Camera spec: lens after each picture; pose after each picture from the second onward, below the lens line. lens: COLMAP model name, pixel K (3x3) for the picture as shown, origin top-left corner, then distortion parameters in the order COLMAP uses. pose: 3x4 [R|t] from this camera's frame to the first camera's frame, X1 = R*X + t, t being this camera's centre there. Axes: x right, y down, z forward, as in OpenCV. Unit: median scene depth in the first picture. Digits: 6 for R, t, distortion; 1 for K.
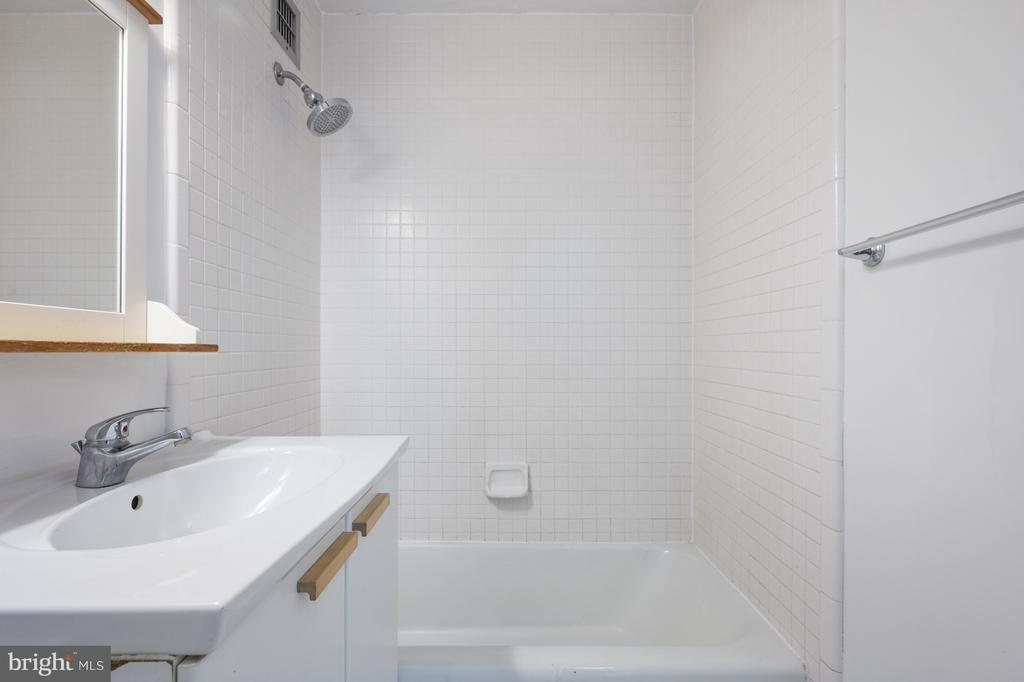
lens RADIAL K [[470.2, 0, 506.8], [0, 470.2, 346.4], [0, 0, 1]] dist [0.000302, 0.000495]
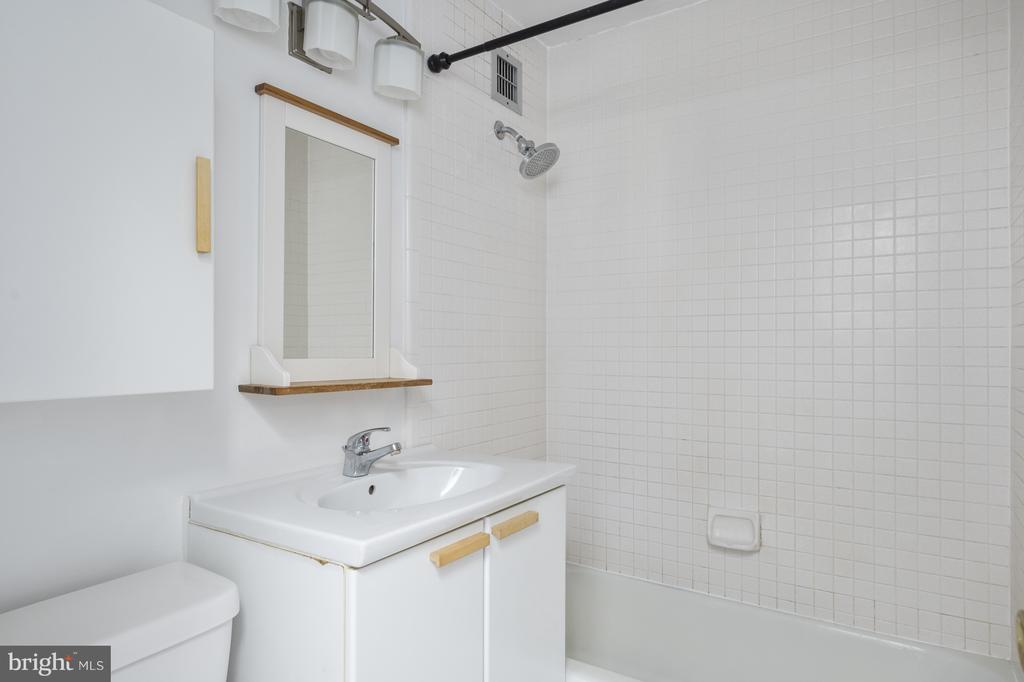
lens RADIAL K [[601.9, 0, 517.0], [0, 601.9, 342.4], [0, 0, 1]] dist [-0.003602, 0.001606]
pose [[0.843286, -0.003955, -0.537450, 0.320649], [0.000910, 0.999982, -0.005931, -0.064201], [0.537464, 0.004512, 0.843275, -0.186588]]
